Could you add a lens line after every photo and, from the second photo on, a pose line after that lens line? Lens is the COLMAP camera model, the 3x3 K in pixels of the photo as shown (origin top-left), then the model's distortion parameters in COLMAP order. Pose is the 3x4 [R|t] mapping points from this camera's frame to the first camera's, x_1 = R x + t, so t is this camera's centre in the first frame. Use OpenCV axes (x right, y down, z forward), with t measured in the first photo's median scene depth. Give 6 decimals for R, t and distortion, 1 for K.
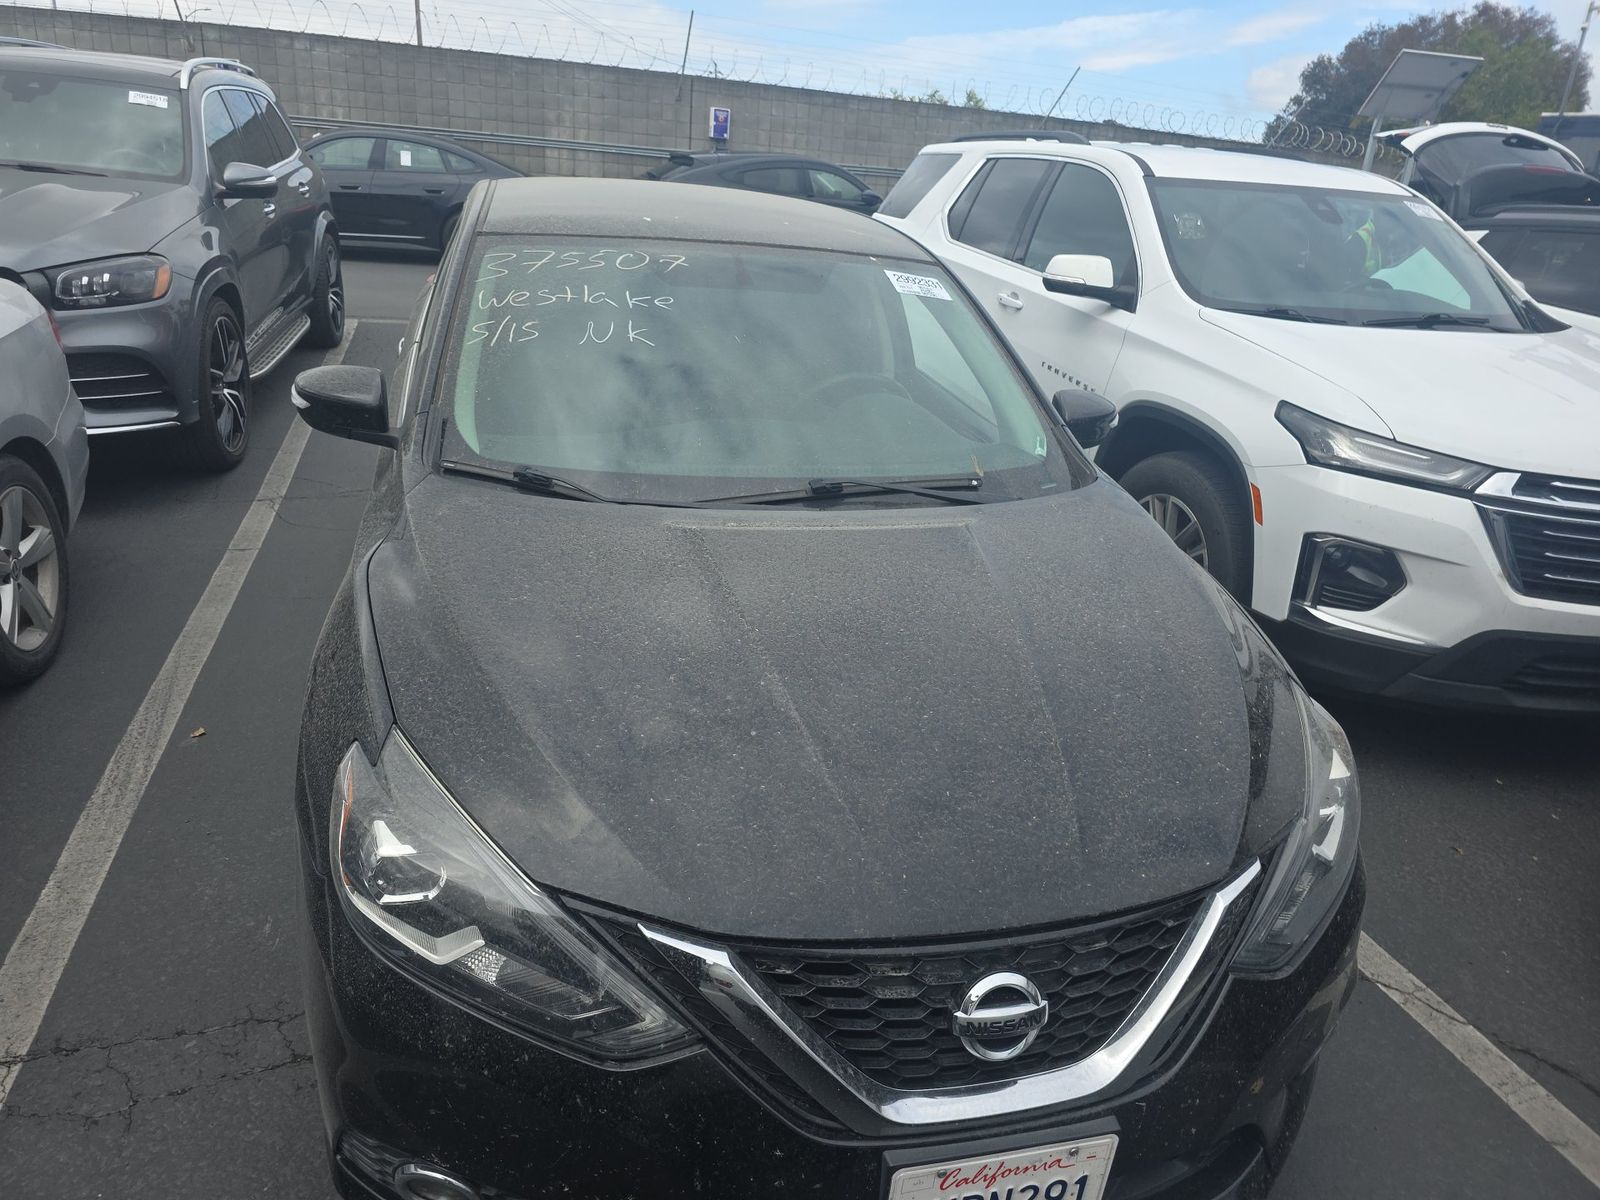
lens RADIAL K [[1093.5, 0, 790.9], [0, 1093.5, 593.8], [0, 0, 1]] dist [0.035223, -0.032910]
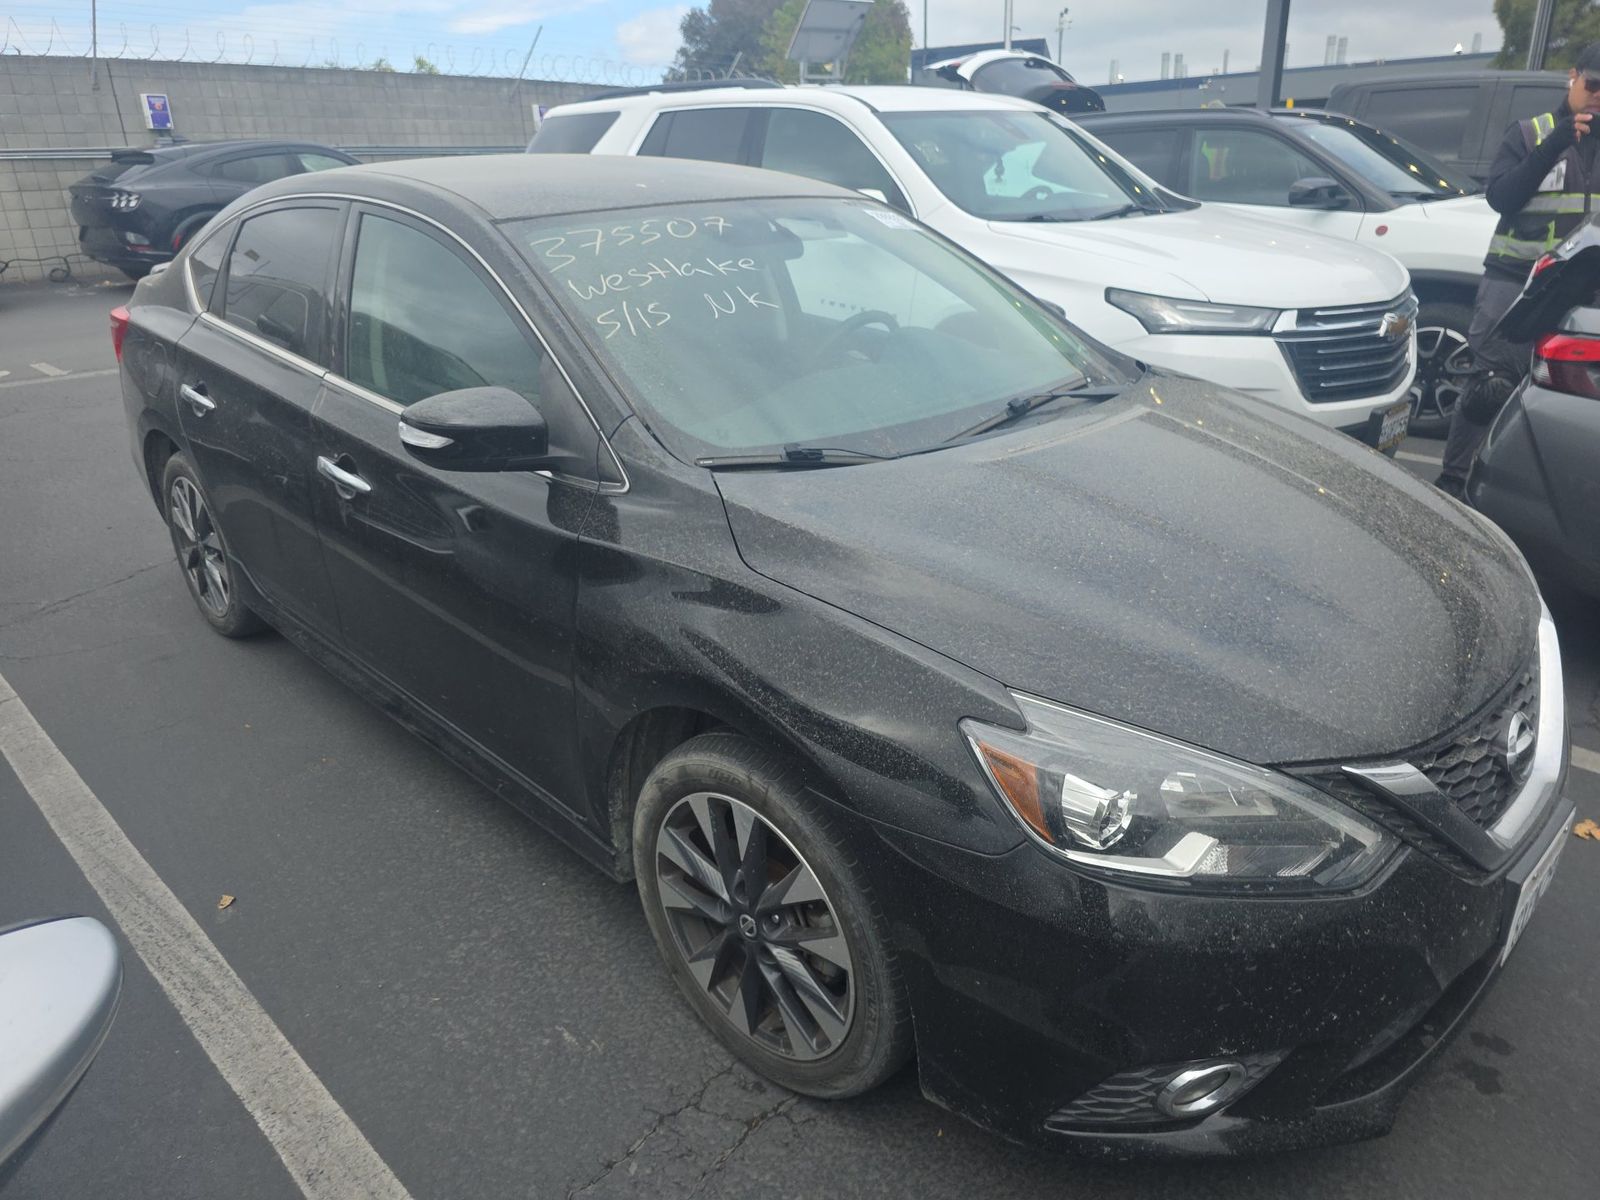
lens RADIAL K [[1093.5, 0, 799.4], [0, 1093.5, 610.3], [0, 0, 1]] dist [0.035223, -0.032910]
pose [[0.864372, -0.275180, 0.420876, -0.434784], [0.258678, 0.961069, 0.097116, -0.043555], [-0.431215, 0.024927, 0.901905, 0.092897]]
